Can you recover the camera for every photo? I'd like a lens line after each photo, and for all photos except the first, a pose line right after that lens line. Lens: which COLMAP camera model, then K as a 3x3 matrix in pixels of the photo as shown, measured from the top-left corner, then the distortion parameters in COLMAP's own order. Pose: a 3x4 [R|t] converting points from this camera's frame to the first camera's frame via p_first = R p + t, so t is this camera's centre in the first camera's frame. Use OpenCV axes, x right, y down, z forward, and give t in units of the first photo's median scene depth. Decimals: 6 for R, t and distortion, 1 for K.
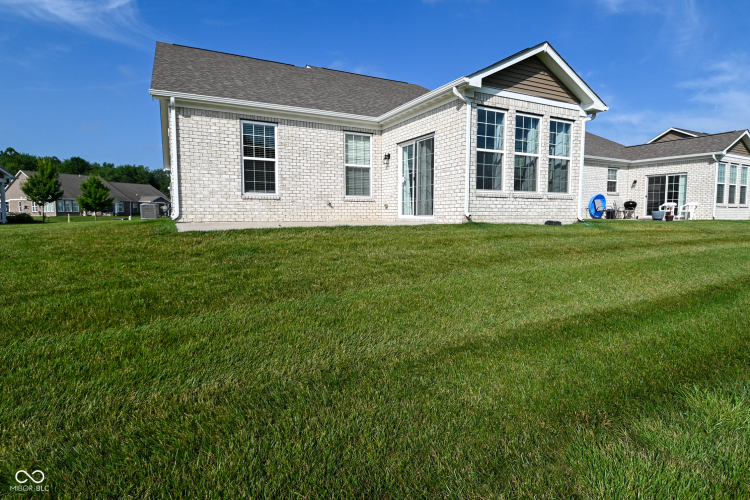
lens RADIAL K [[398.0, 0, 374.4], [0, 398.0, 244.3], [0, 0, 1]] dist [-0.013788, -0.002077]
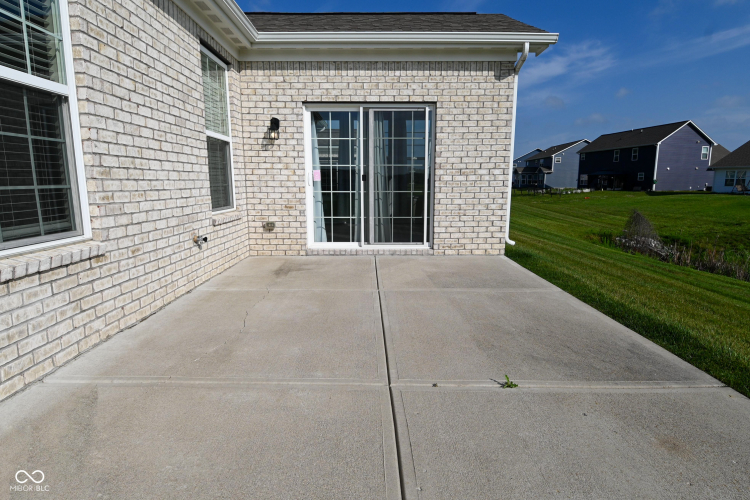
lens RADIAL K [[398.0, 0, 376.4], [0, 398.0, 246.6], [0, 0, 1]] dist [-0.013788, -0.002077]
pose [[0.427453, -0.147073, 0.891994, -0.393531], [0.072129, 0.989081, 0.128516, -0.139898], [-0.901155, 0.009404, 0.433394, 0.745241]]
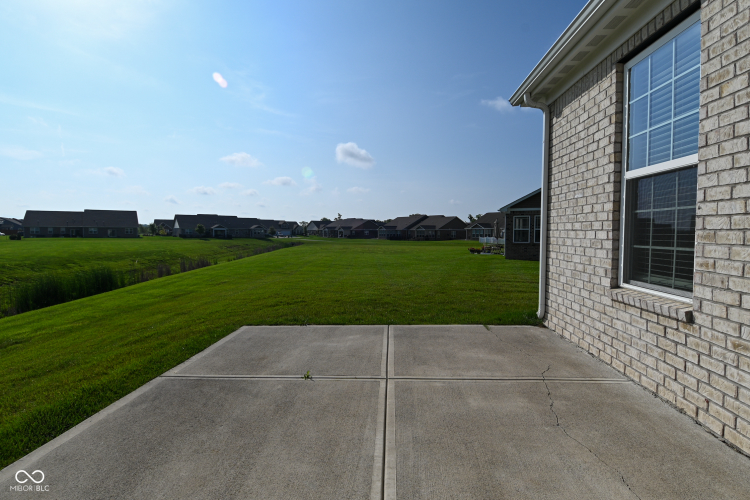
lens RADIAL K [[398.0, 0, 376.7], [0, 398.0, 249.1], [0, 0, 1]] dist [-0.013788, -0.002077]
pose [[-0.485338, 0.033875, -0.873670, 0.051890], [-0.073834, 0.994092, 0.079560, -0.163868], [0.871204, 0.103120, -0.479969, 0.959523]]
